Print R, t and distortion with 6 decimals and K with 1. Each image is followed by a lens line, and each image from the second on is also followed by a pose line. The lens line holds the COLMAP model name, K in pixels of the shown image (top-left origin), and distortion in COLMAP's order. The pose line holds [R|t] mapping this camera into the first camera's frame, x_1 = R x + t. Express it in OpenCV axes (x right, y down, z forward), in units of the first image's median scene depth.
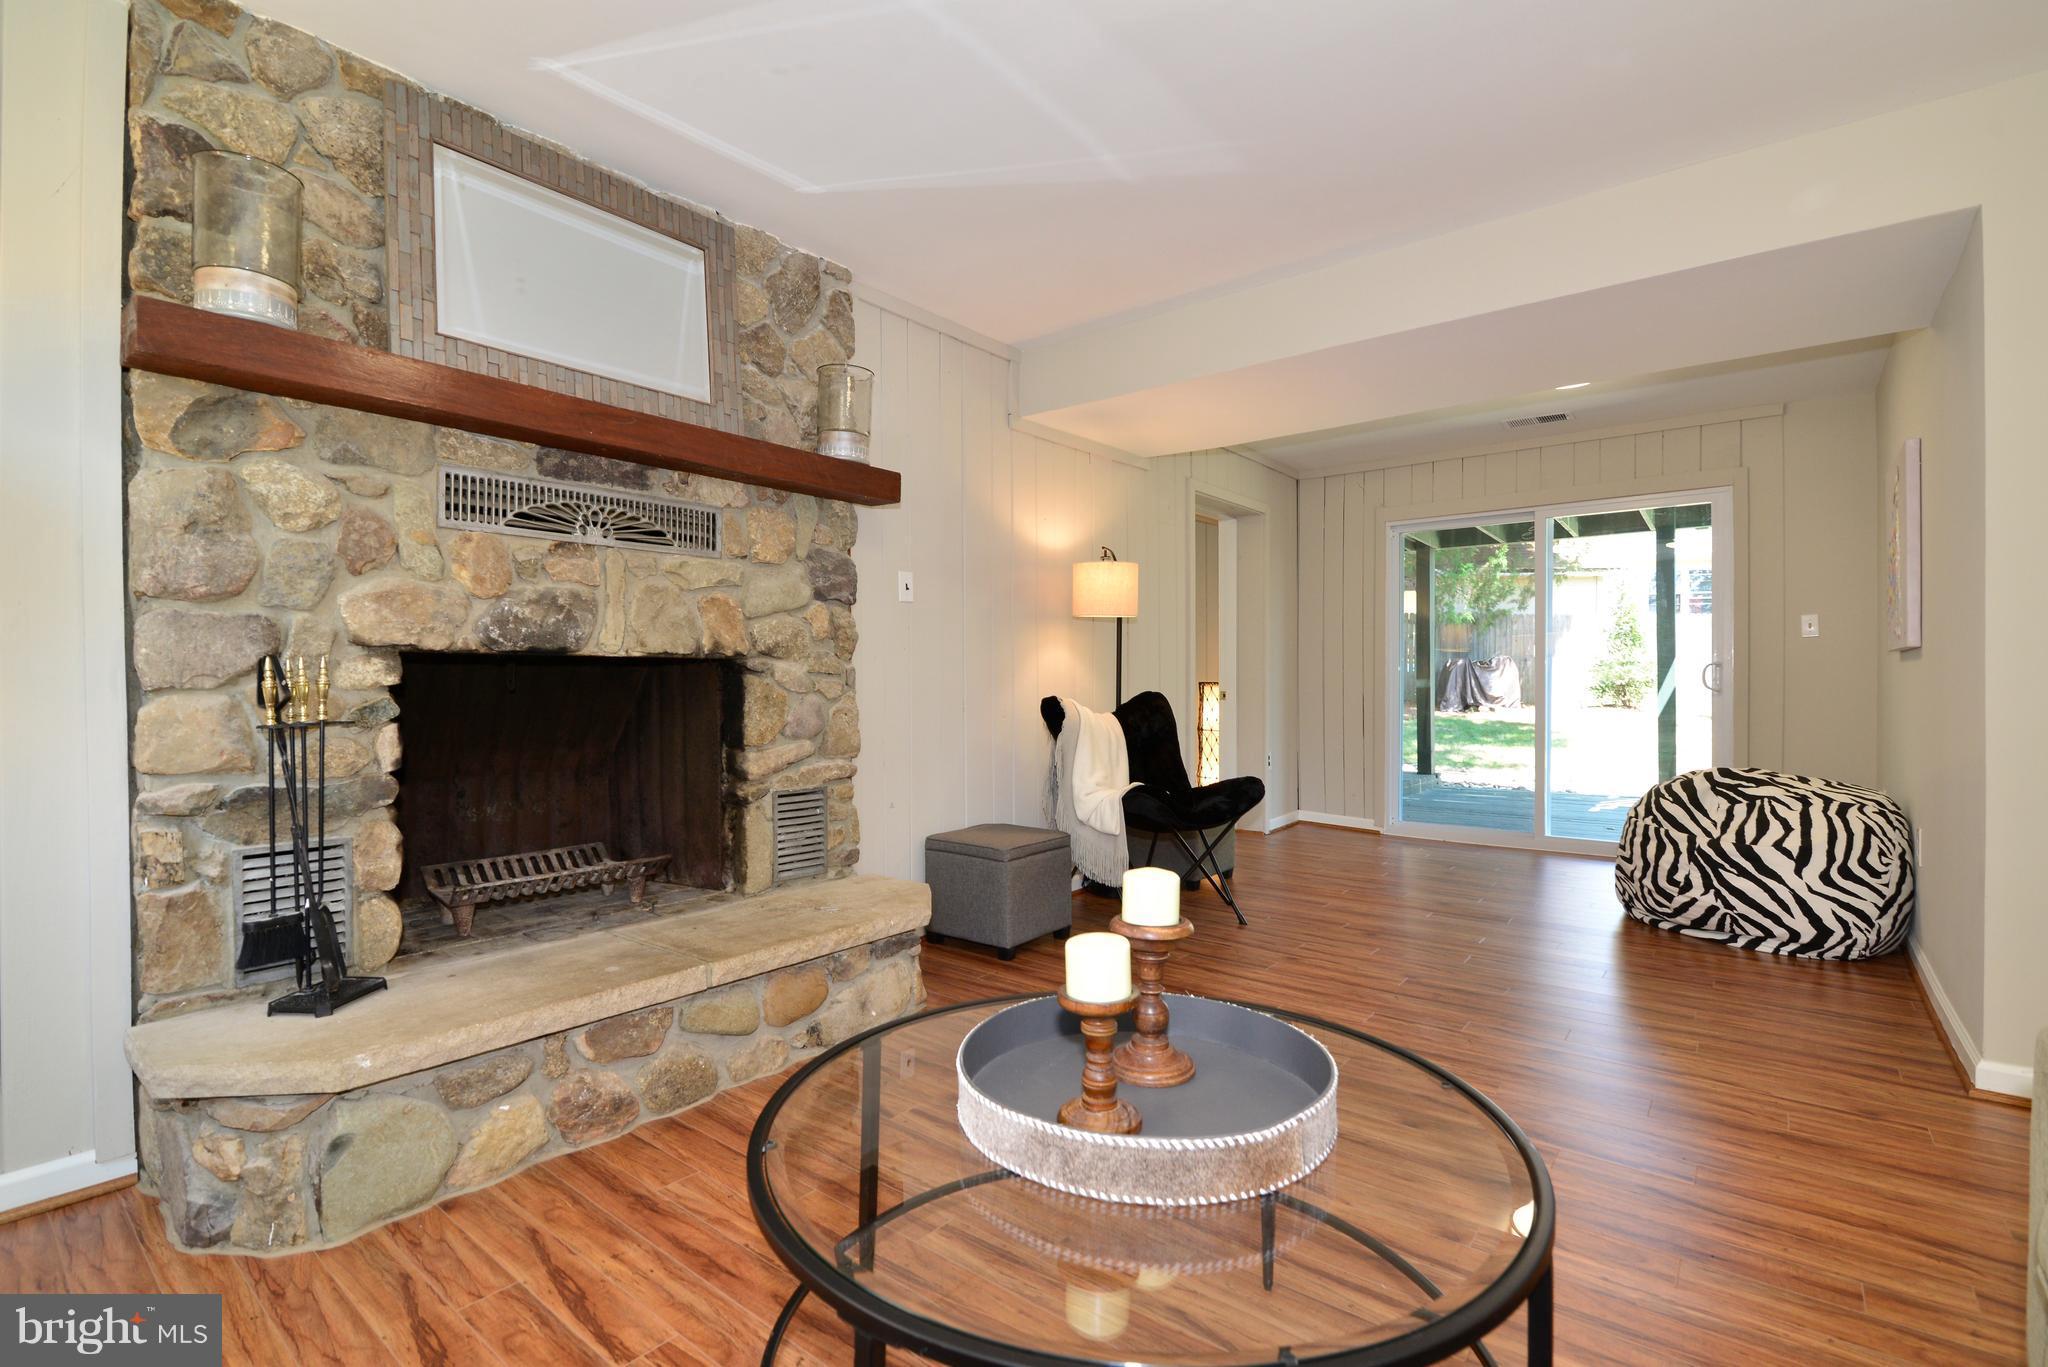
lens RADIAL K [[937.3, 0, 1019.5], [0, 937.3, 689.5], [0, 0, 1]] dist [-0.017006, 0.000275]
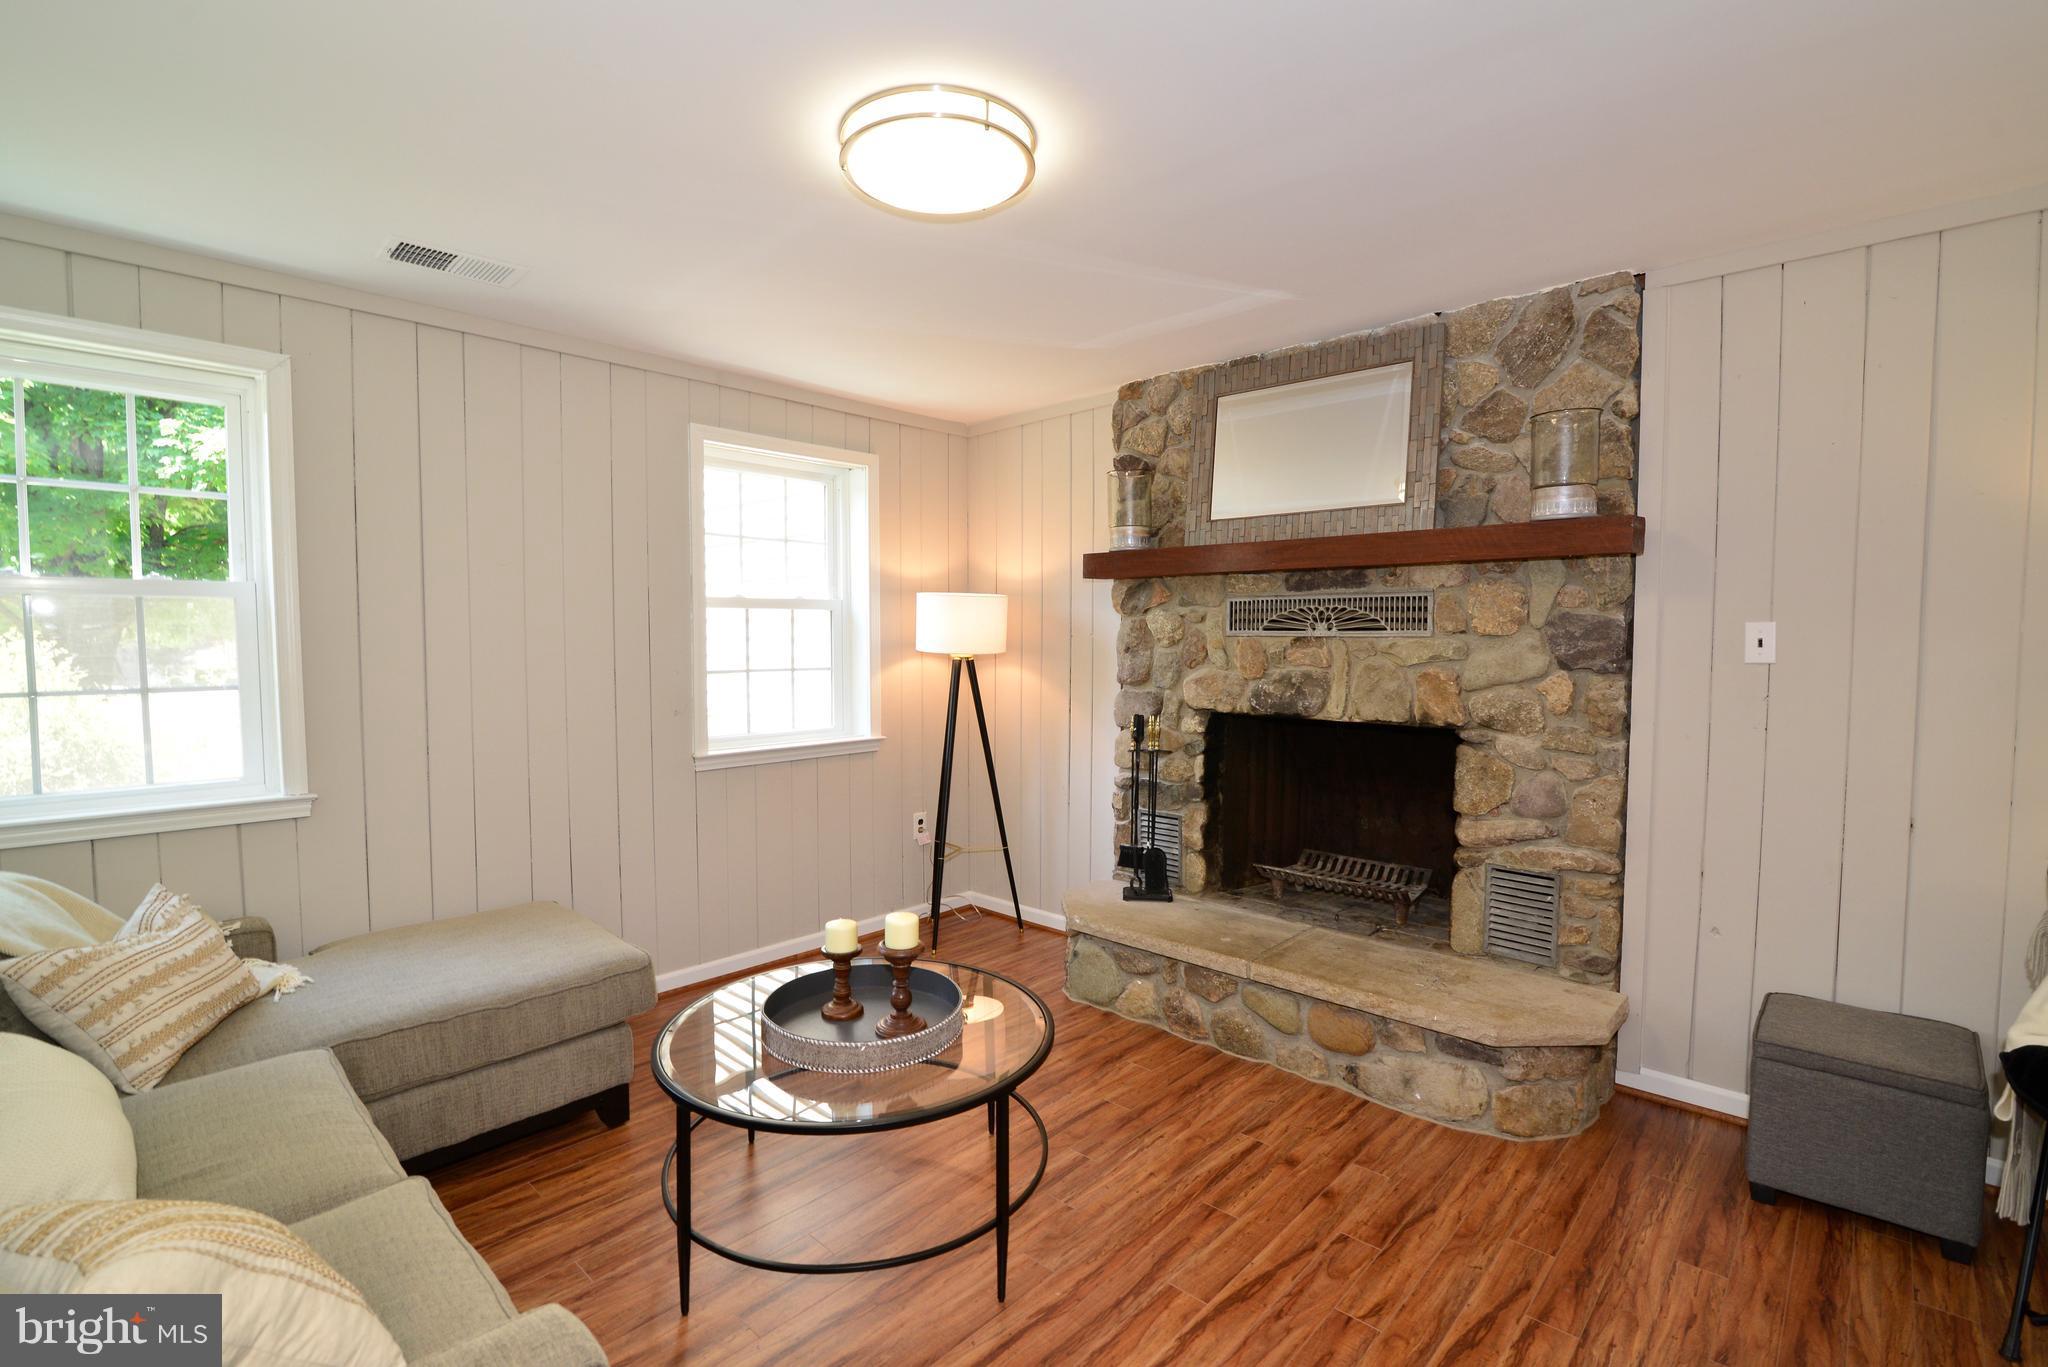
lens RADIAL K [[937.3, 0, 1019.5], [0, 937.3, 689.5], [0, 0, 1]] dist [-0.017006, 0.000275]
pose [[-0.073382, 0.062247, -0.995359, 0.766795], [-0.006877, 0.997995, 0.062919, -0.137600], [0.997280, 0.011463, -0.072807, 0.576172]]
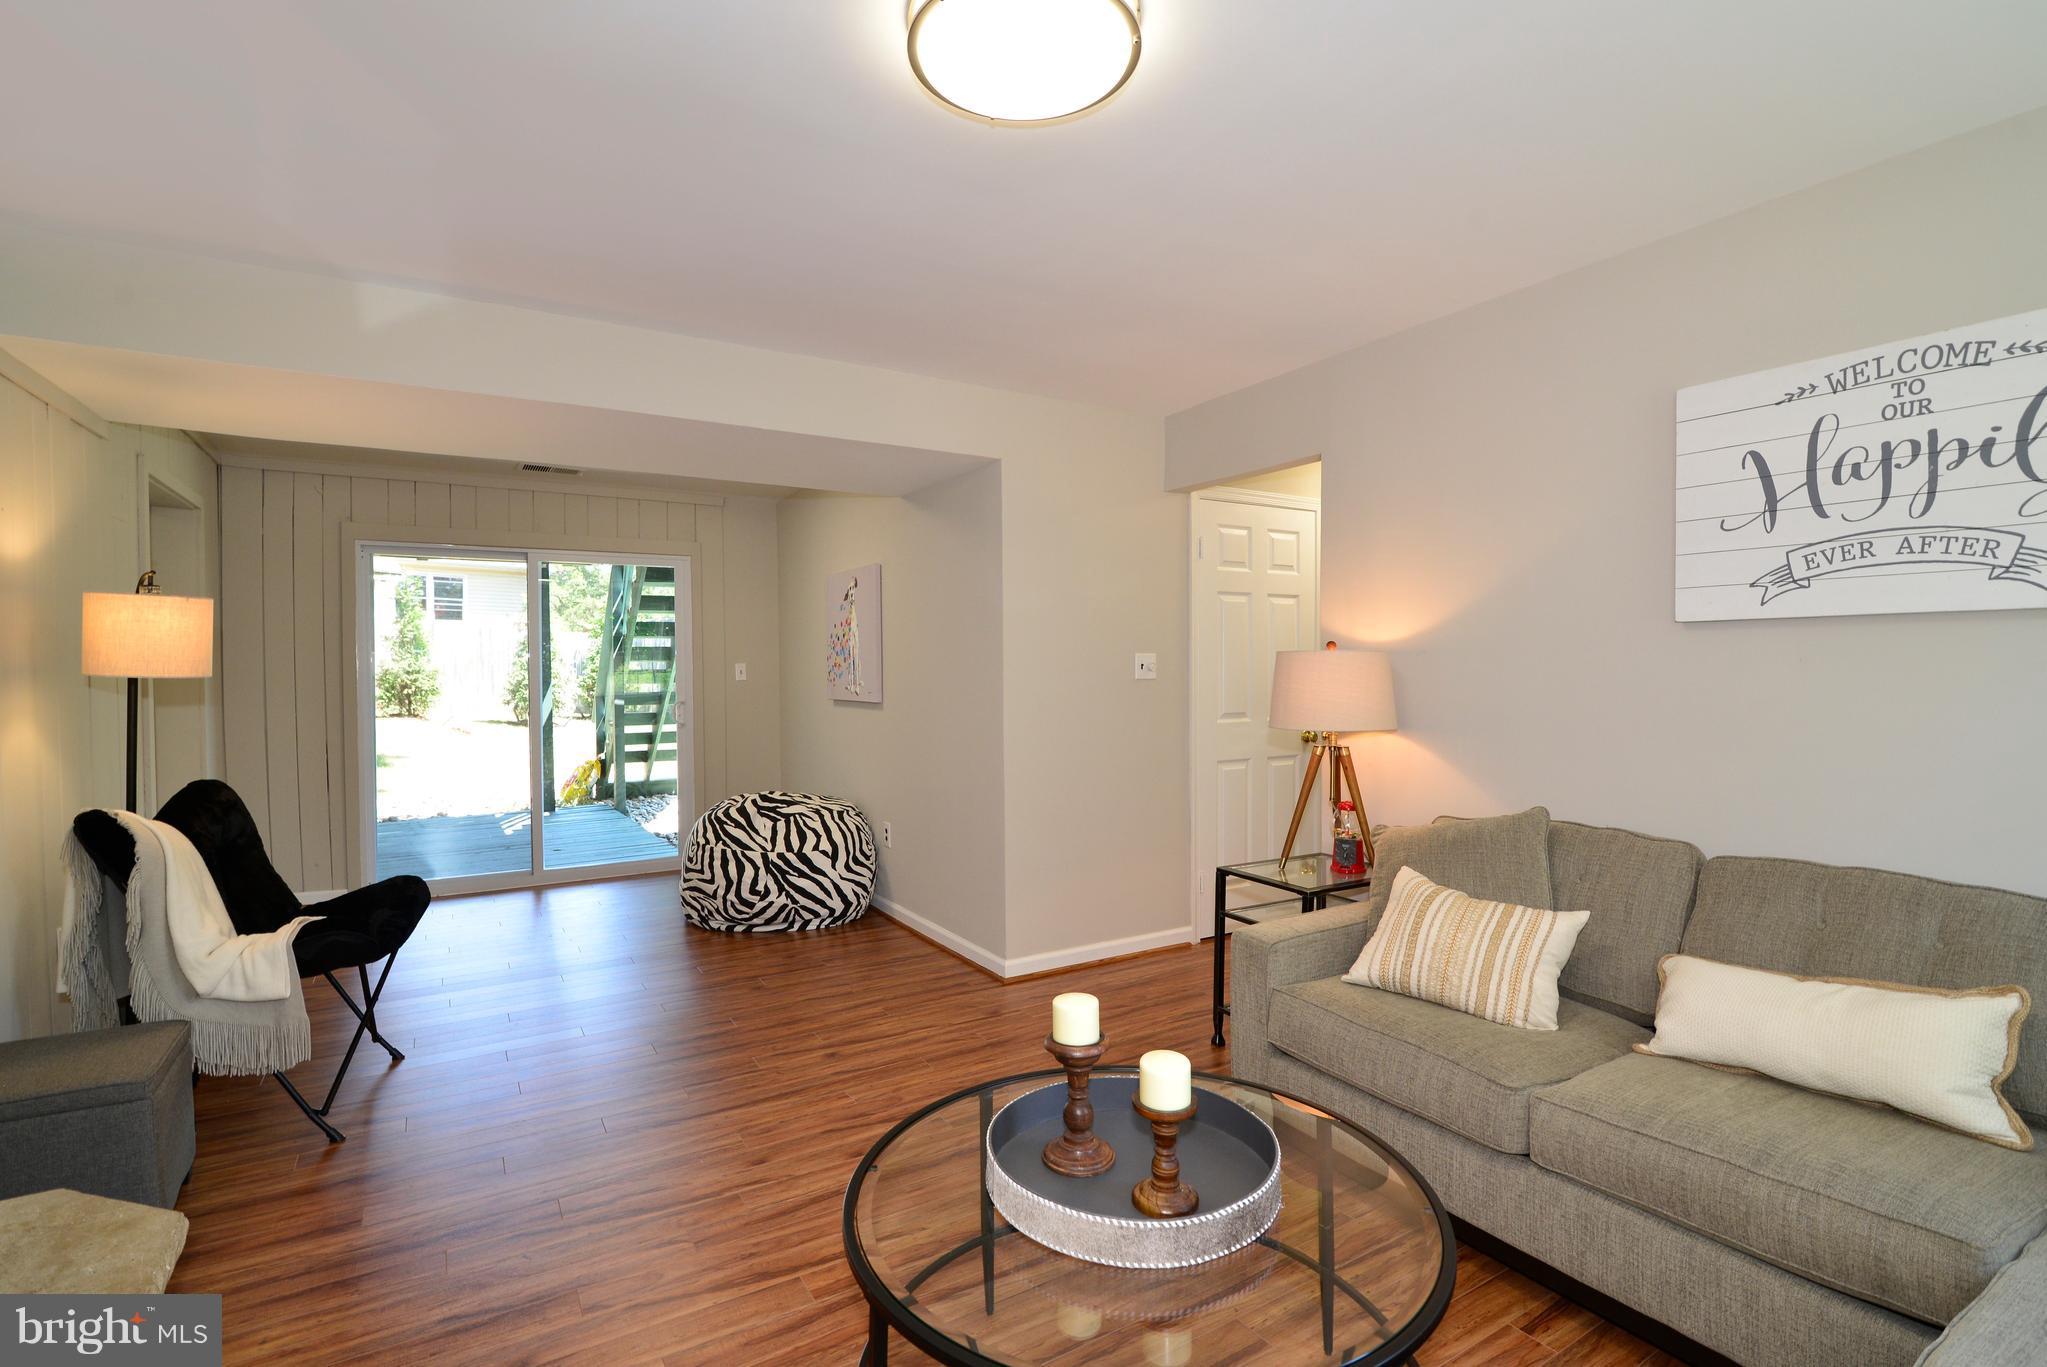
lens RADIAL K [[950.7, 0, 1024.0], [0, 950.7, 689.5], [0, 0, 1]] dist [-0.015847, 0.000173]
pose [[0.334660, -0.022043, 0.942081, -0.445851], [0.015282, 0.999722, 0.017962, -0.099479], [-0.942215, 0.008386, 0.334904, 0.278239]]
